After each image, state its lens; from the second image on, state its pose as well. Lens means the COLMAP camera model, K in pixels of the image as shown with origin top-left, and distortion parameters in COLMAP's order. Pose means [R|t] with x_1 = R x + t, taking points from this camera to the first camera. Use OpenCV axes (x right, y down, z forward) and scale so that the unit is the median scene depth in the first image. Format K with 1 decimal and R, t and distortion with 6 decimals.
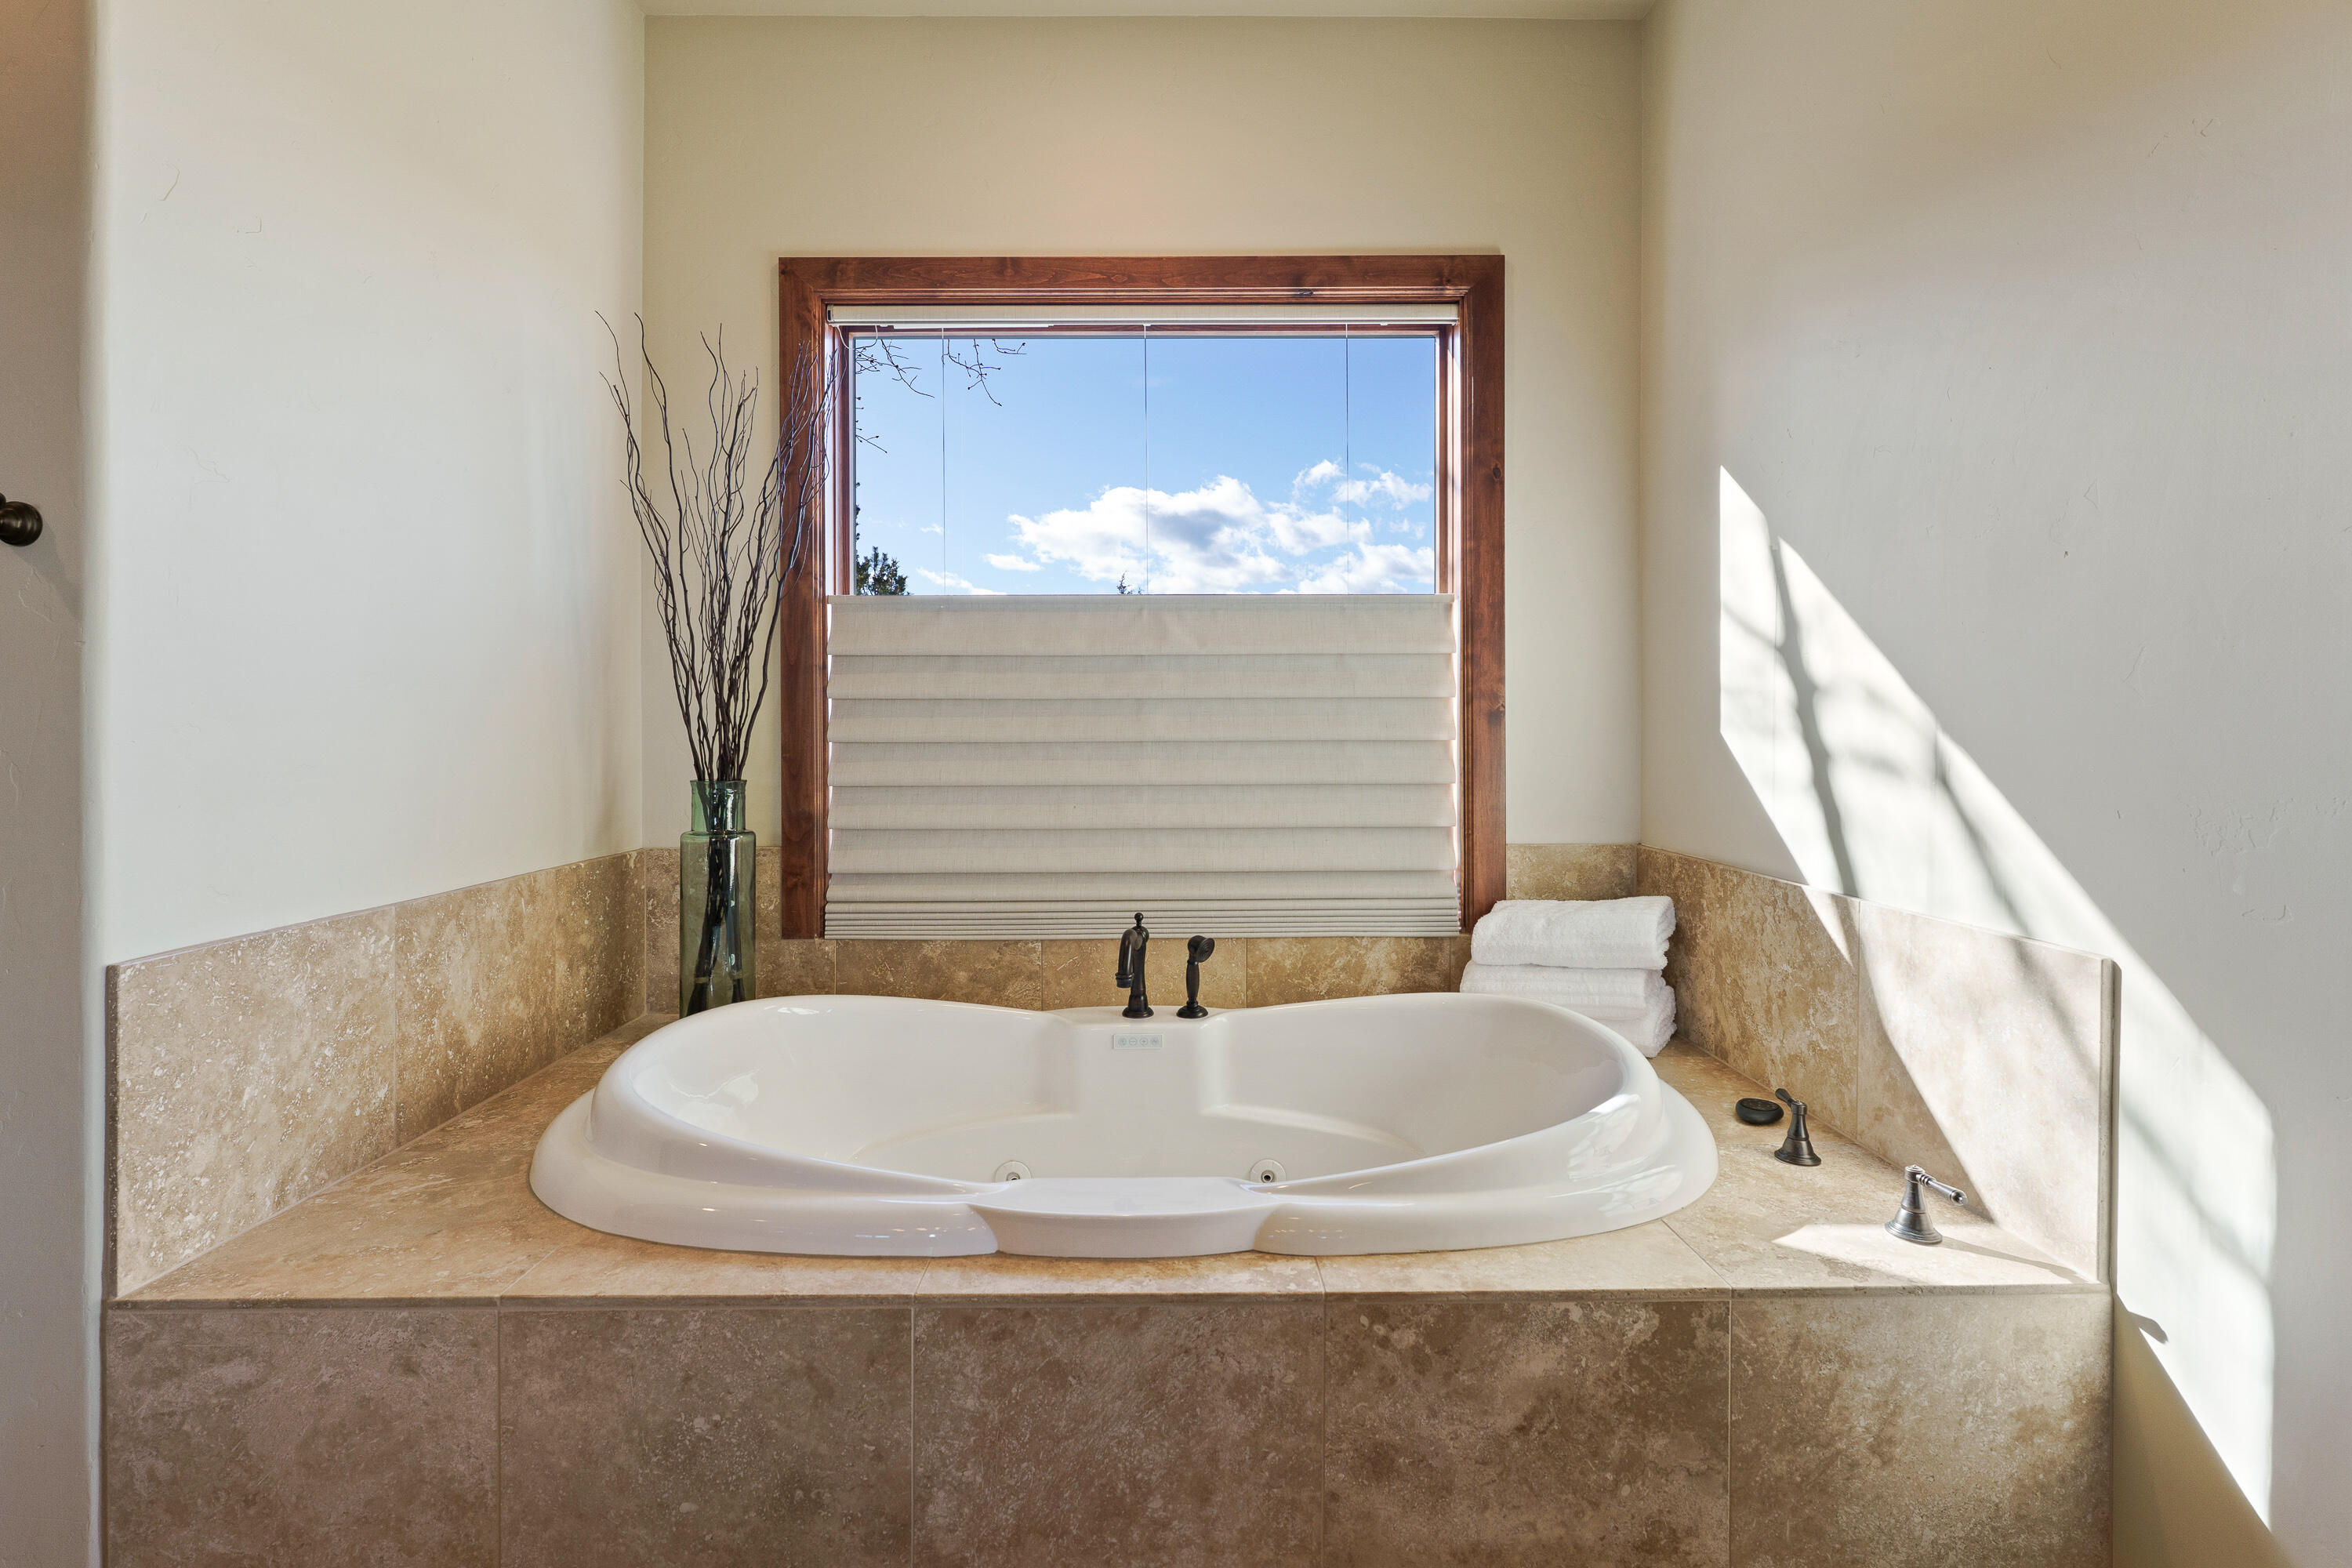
lens RADIAL K [[1114.3, 0, 1176.3], [0, 1114.3, 741.4], [0, 0, 1]] dist [-0.003220, -0.000412]
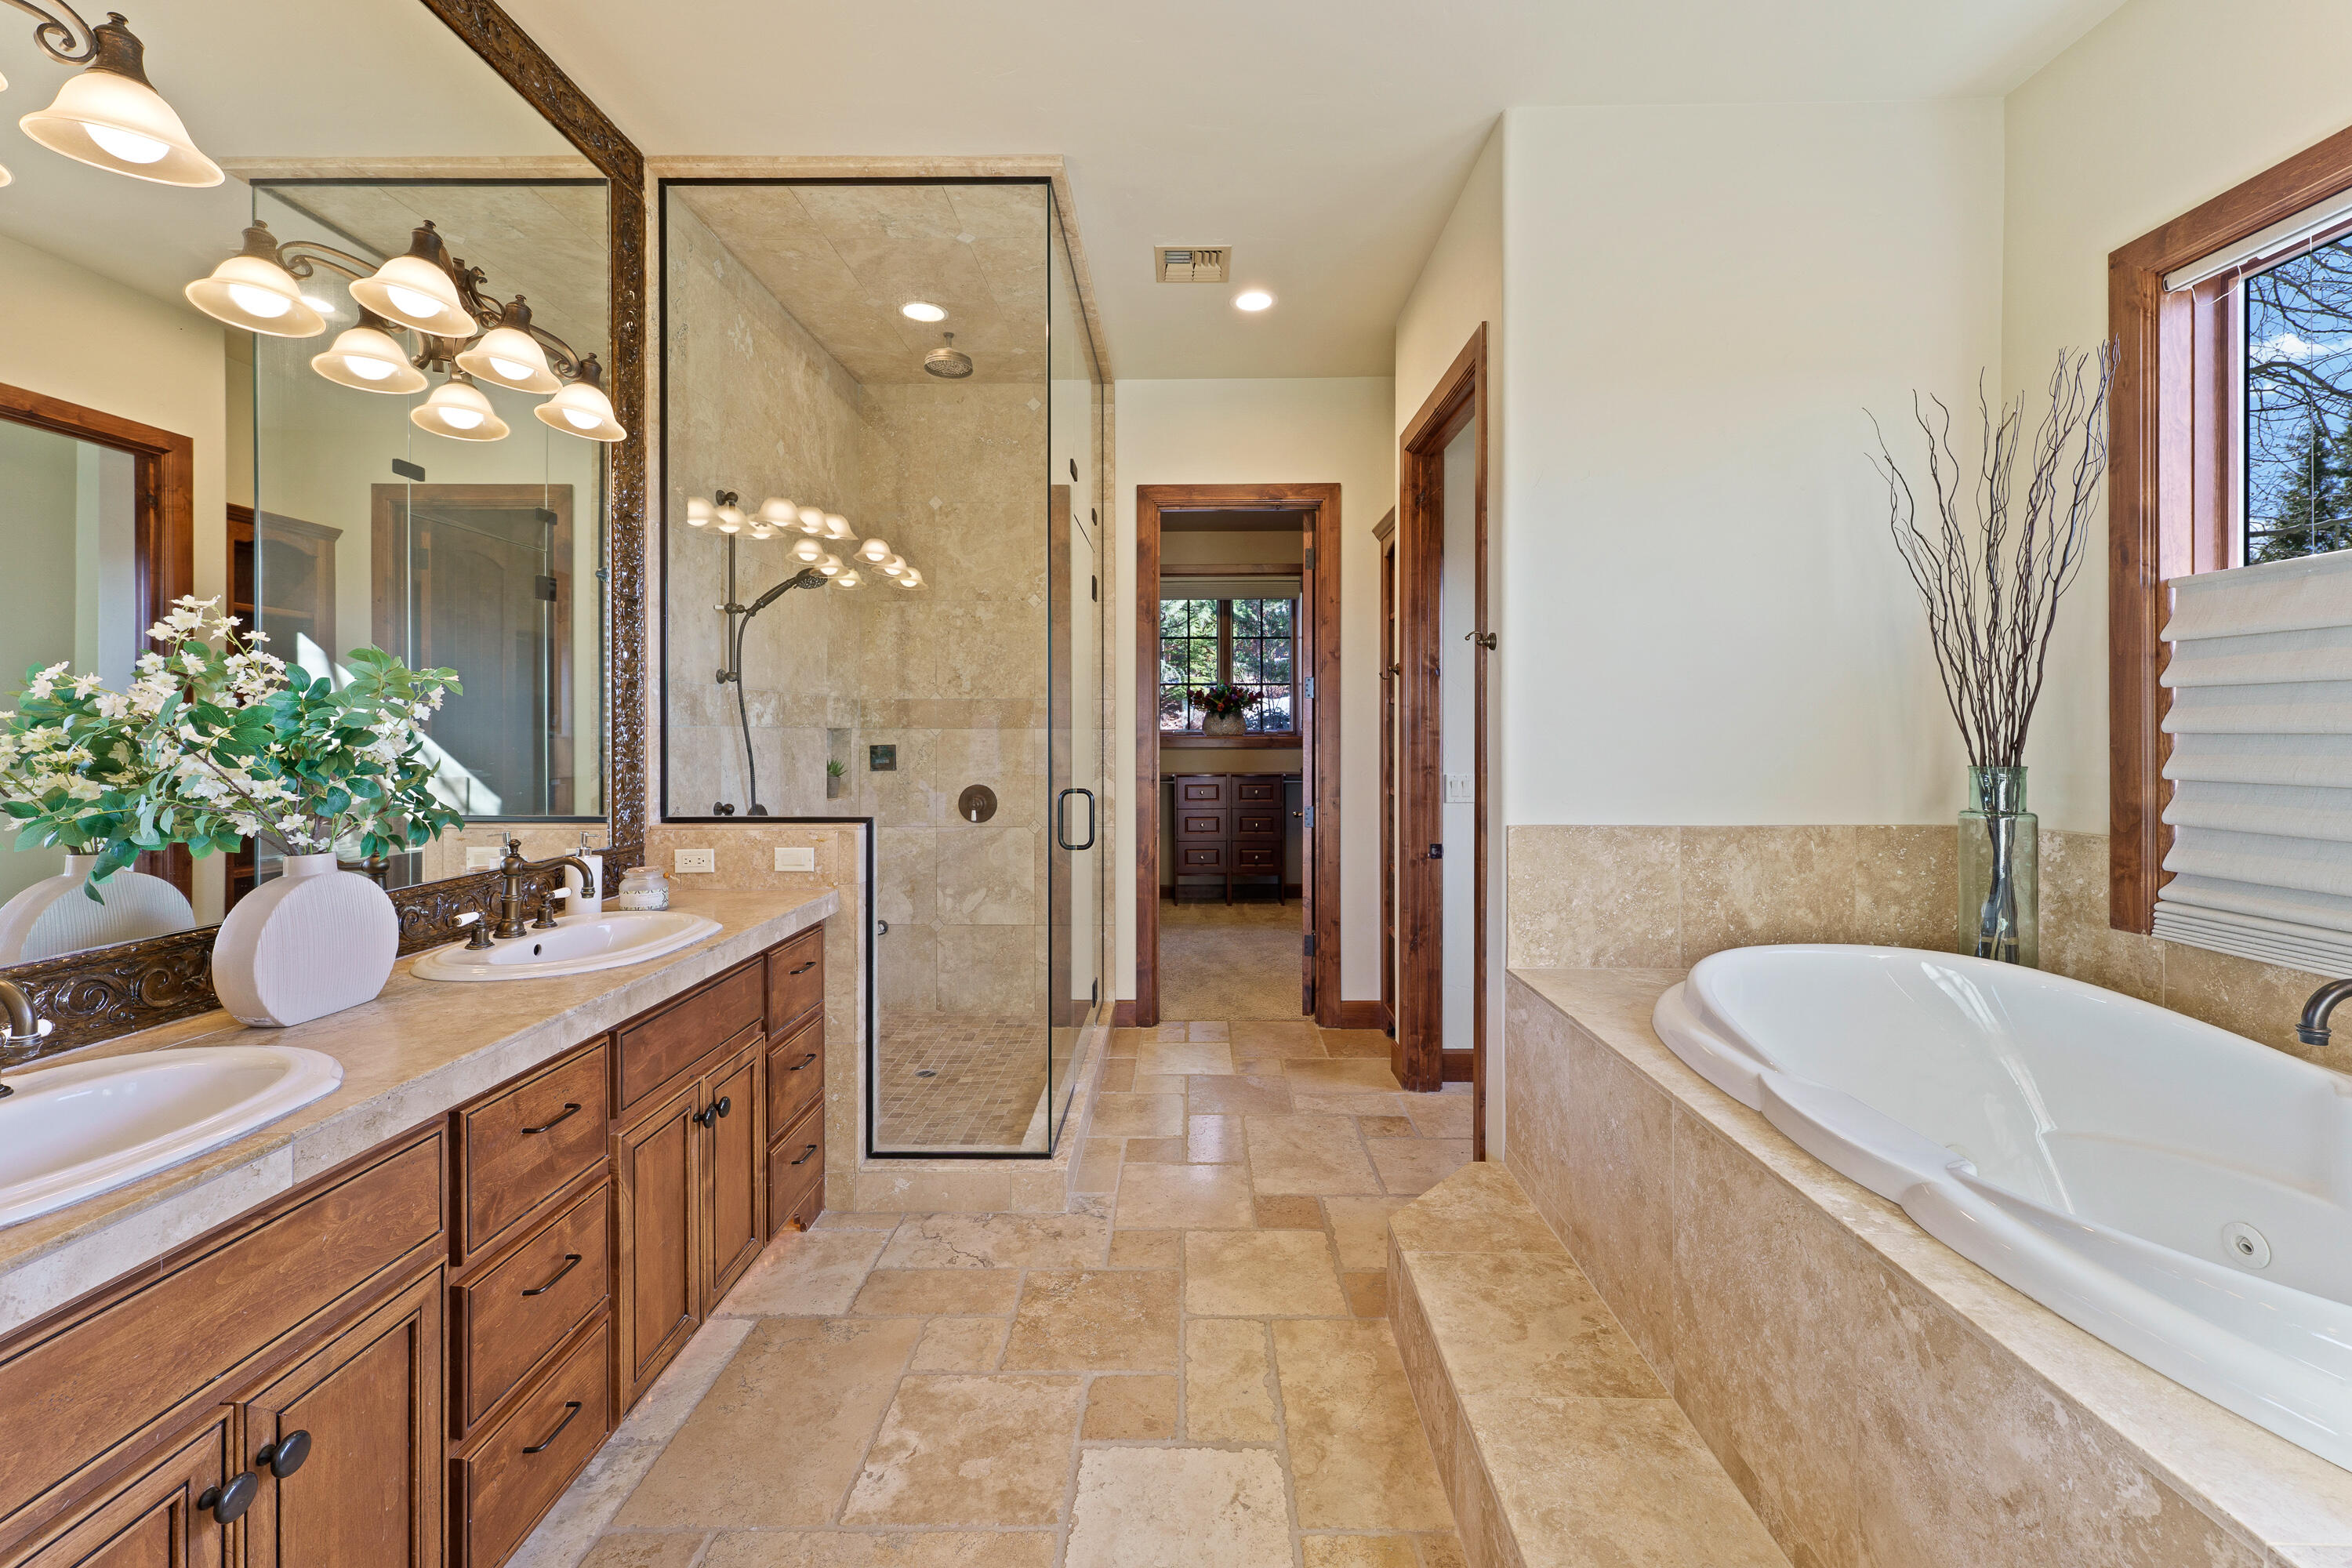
lens RADIAL K [[956.7, 0, 1184.0], [0, 956.7, 750.2], [0, 0, 1]] dist [0.001480, 0.000183]
pose [[-0.018442, 0.020115, -0.999628, 0.798137], [-0.004569, 0.999785, 0.020202, 0.003767], [0.999819, 0.004940, -0.018346, 0.263664]]
